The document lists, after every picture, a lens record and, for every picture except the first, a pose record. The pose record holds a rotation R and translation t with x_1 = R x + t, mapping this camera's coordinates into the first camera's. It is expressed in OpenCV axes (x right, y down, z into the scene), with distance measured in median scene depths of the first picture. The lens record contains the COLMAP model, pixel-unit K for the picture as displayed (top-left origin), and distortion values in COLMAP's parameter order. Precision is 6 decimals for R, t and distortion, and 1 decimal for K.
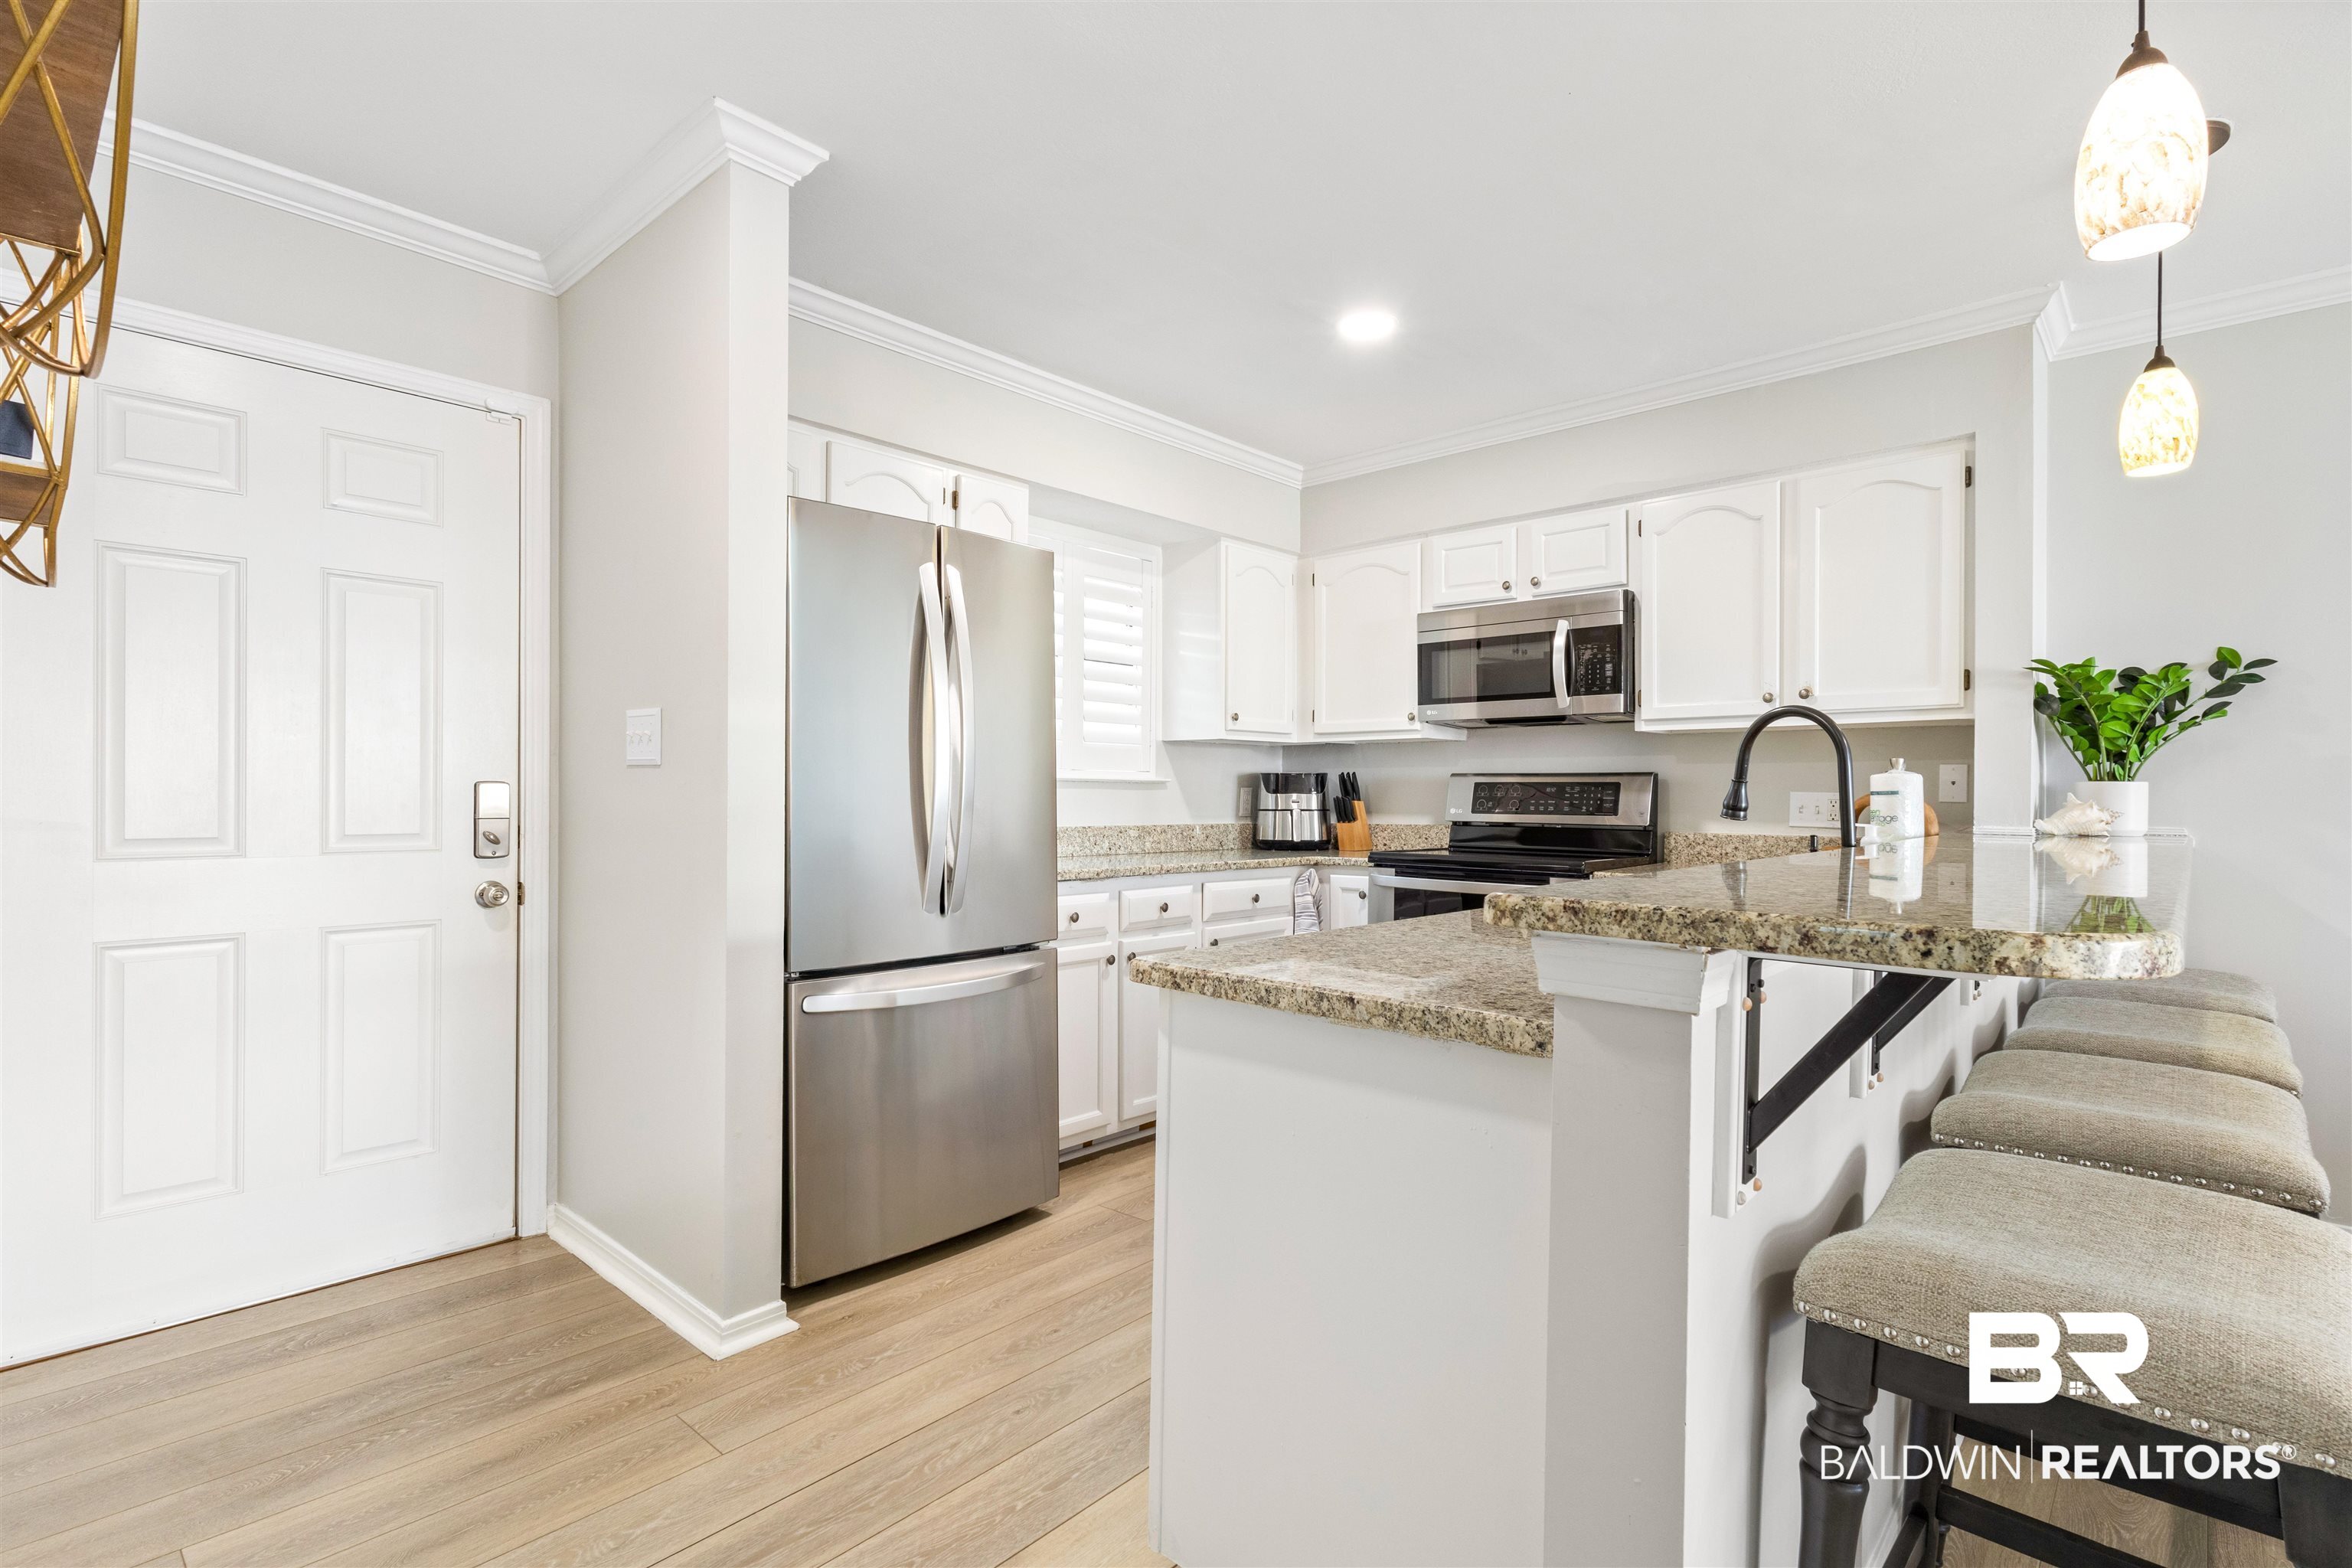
lens RADIAL K [[1122.9, 0, 1176.0], [0, 1122.9, 784.0], [0, 0, 1]] dist [0.000616, 0.000182]
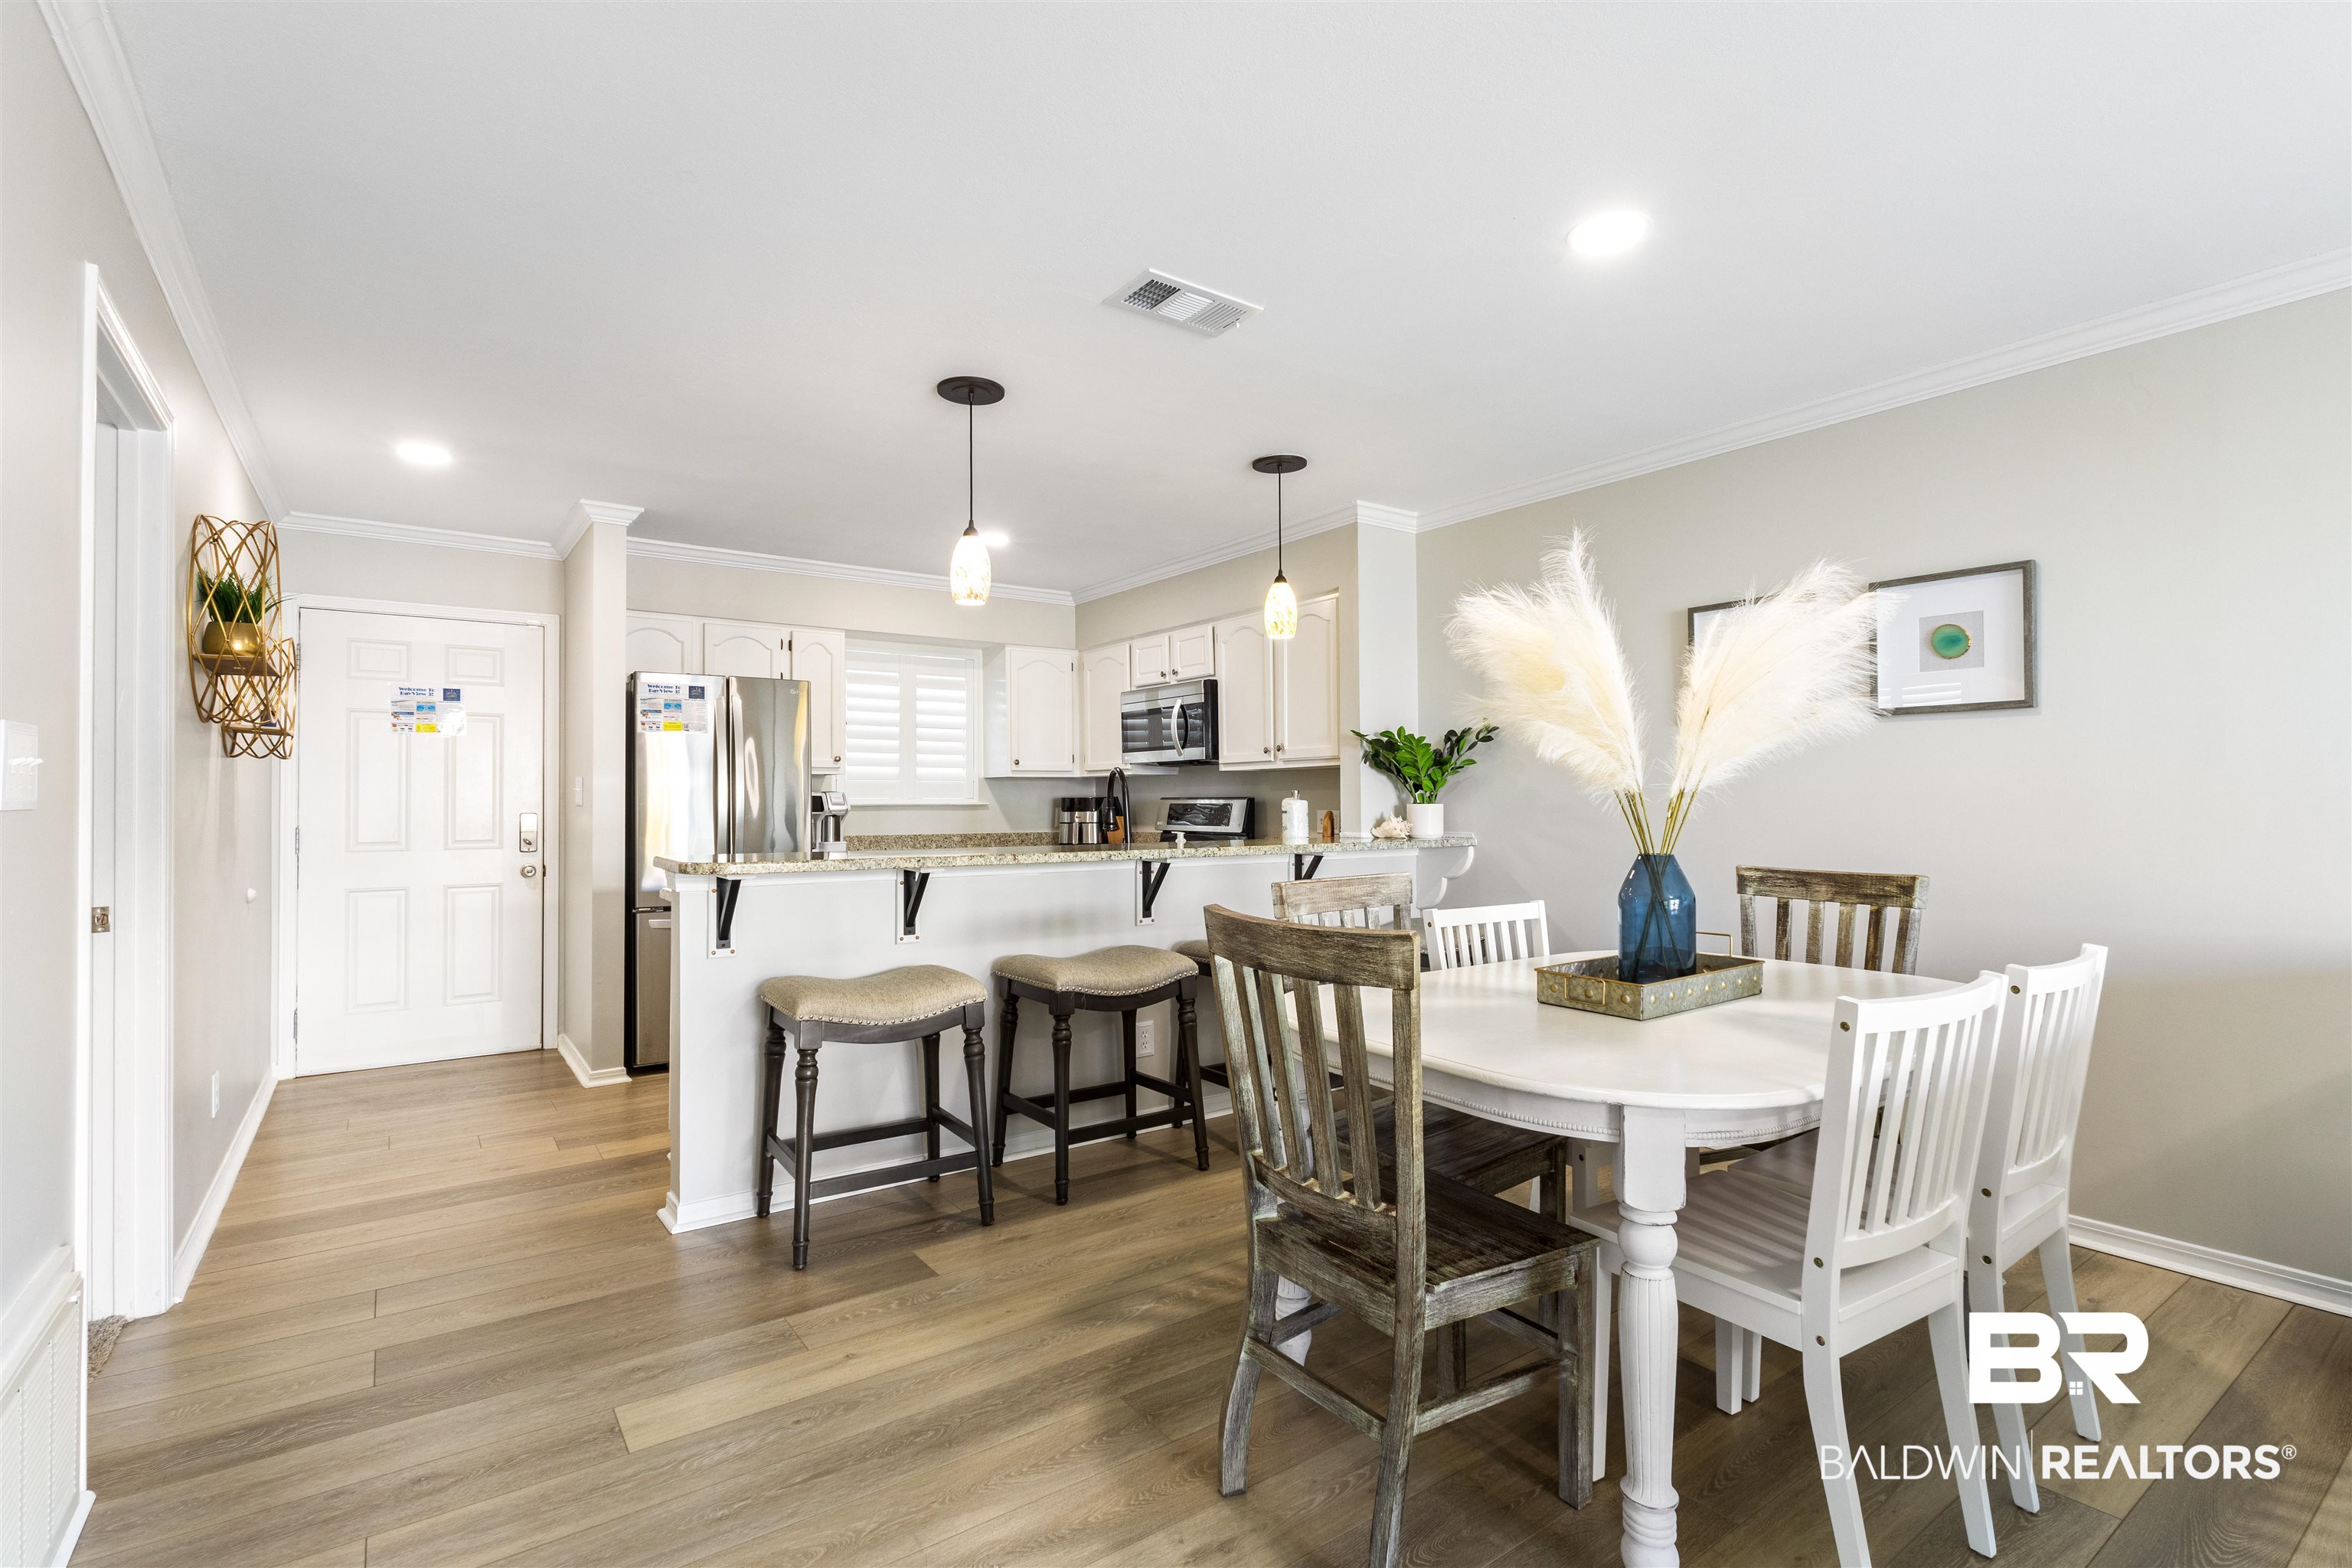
lens RADIAL K [[1083.7, 0, 1163.7], [0, 1083.7, 769.9], [0, 0, 1]] dist [0.001515, 0.000054]
pose [[0.978667, -0.015745, -0.204848, 0.637098], [0.011707, 0.999713, -0.020909, -0.018429], [0.205118, 0.018064, 0.978571, -0.461453]]
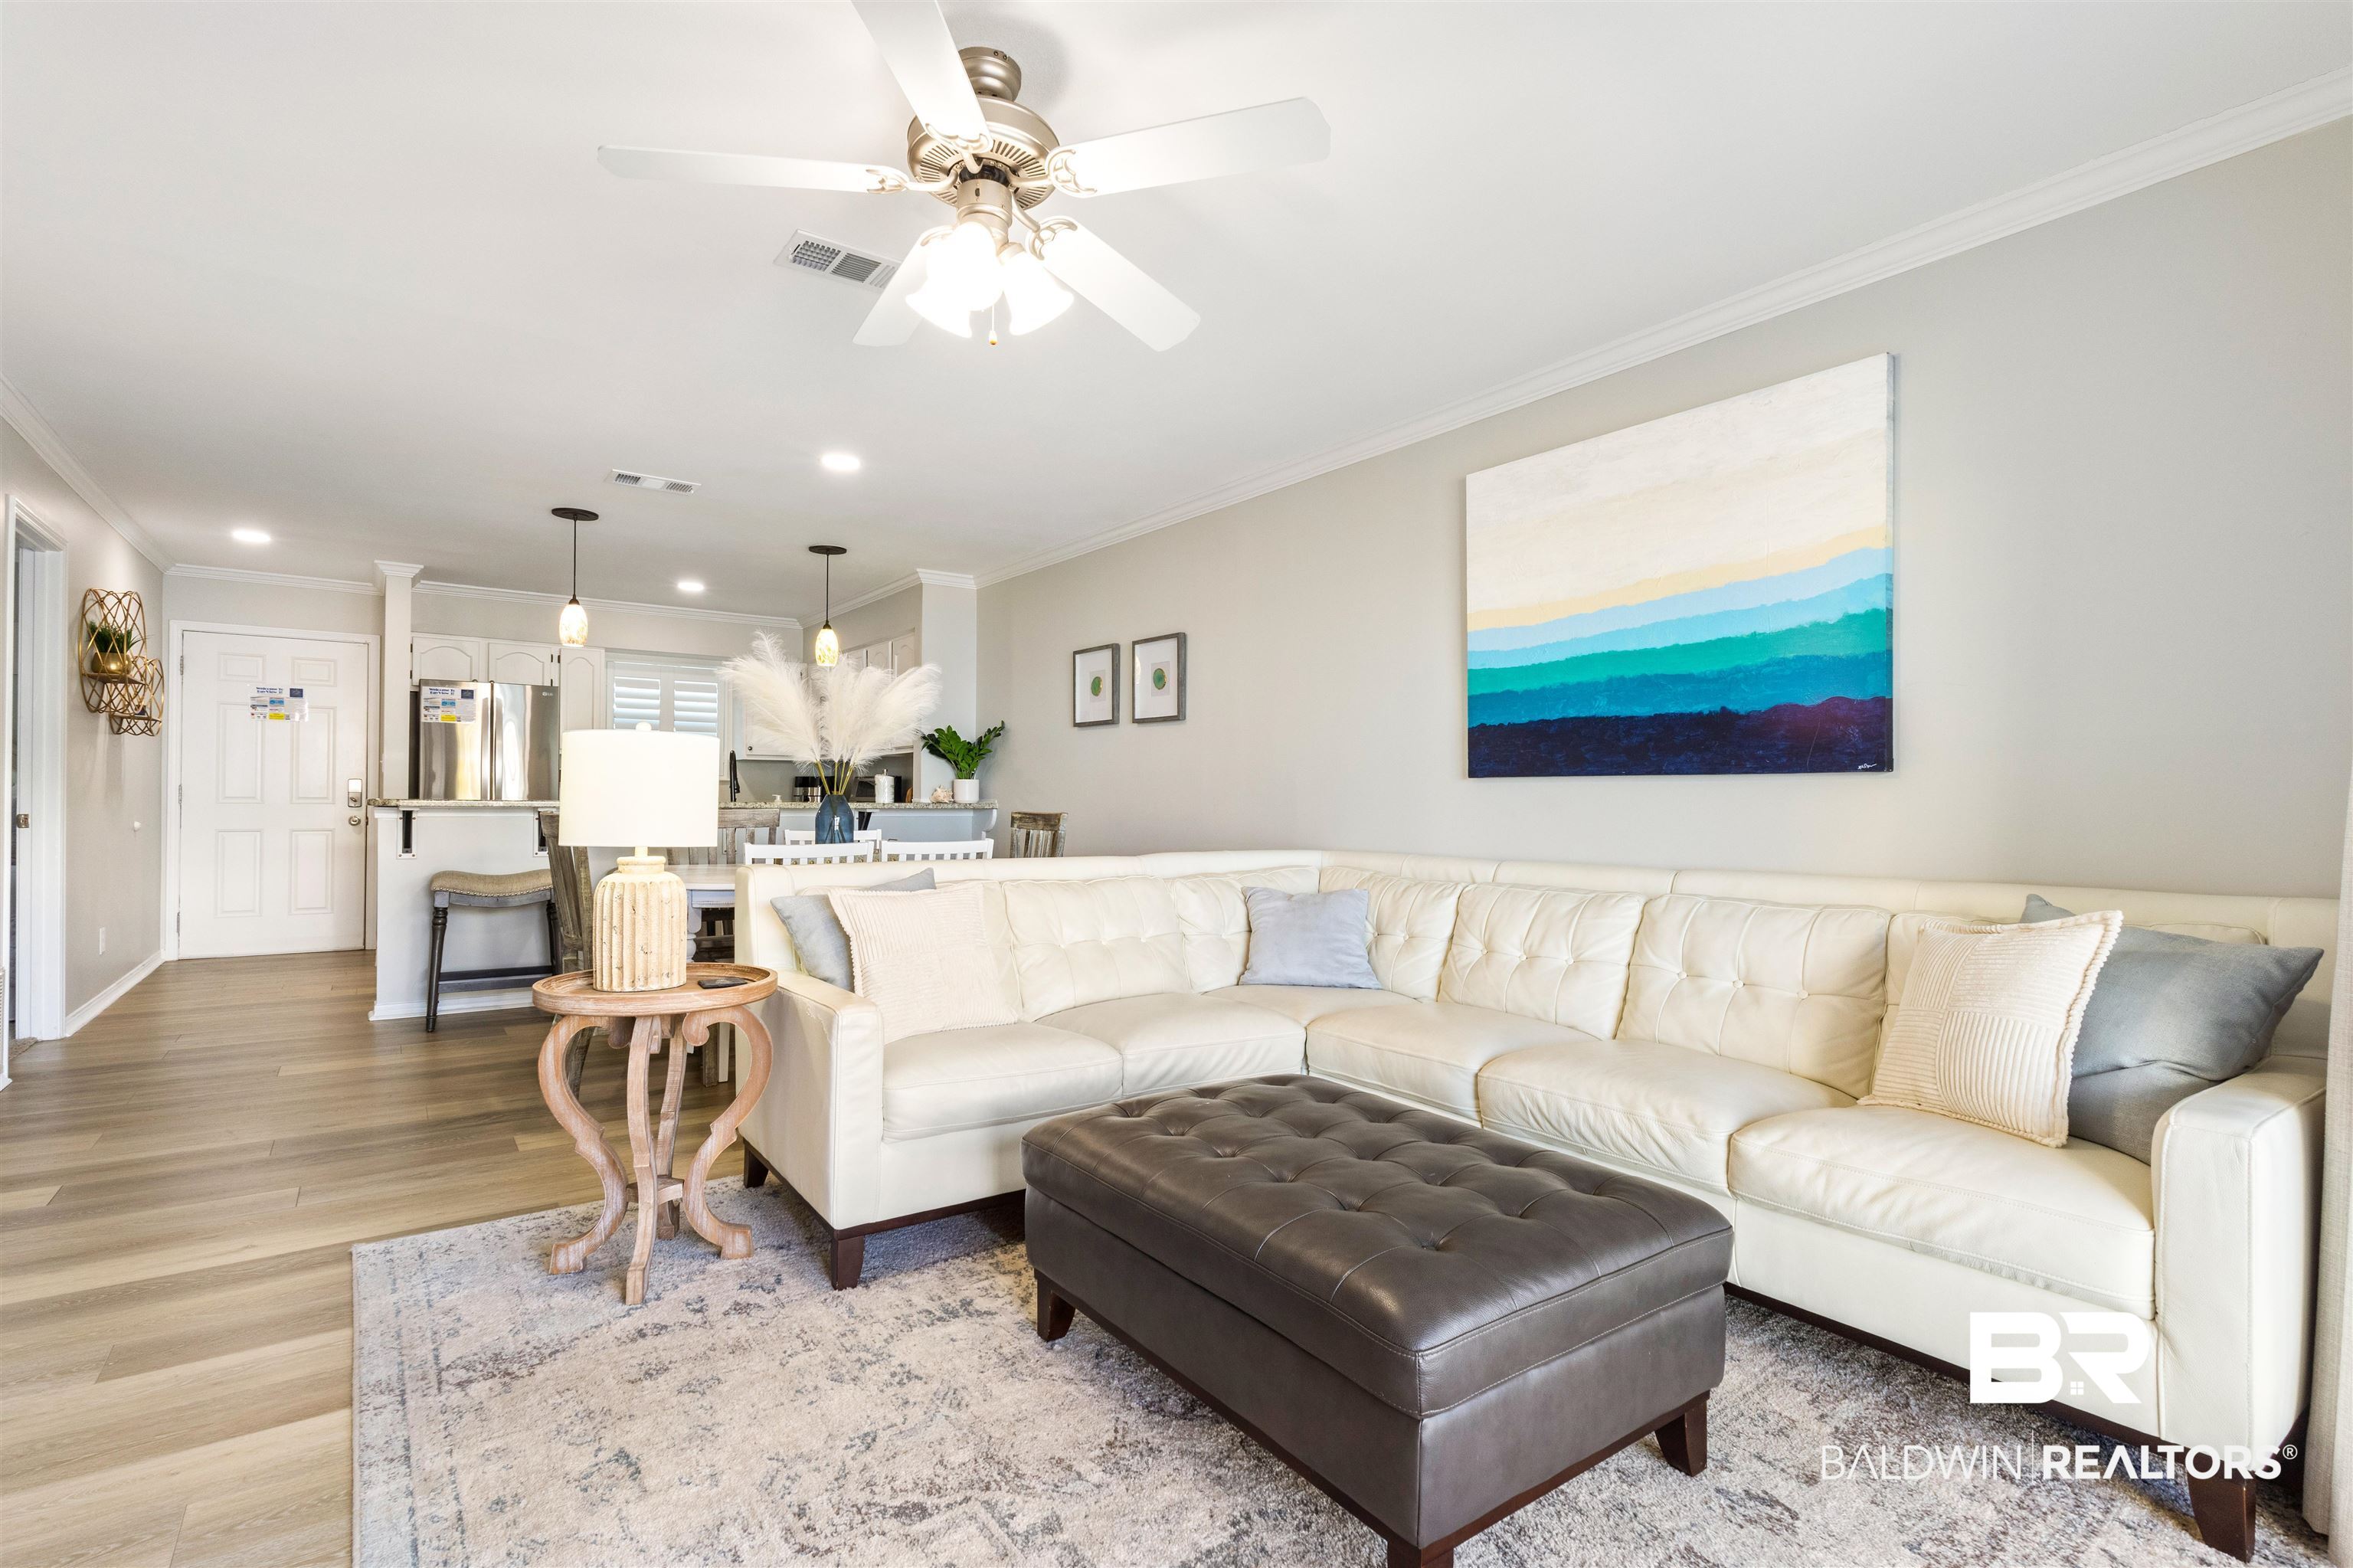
lens RADIAL K [[1102.9, 0, 1176.1], [0, 1102.9, 773.1], [0, 0, 1]] dist [0.000476, -0.000229]
pose [[0.980261, -0.000498, -0.197706, 1.371877], [-0.002520, 0.999884, -0.015012, 0.013767], [0.197691, 0.015213, 0.980146, -0.898294]]
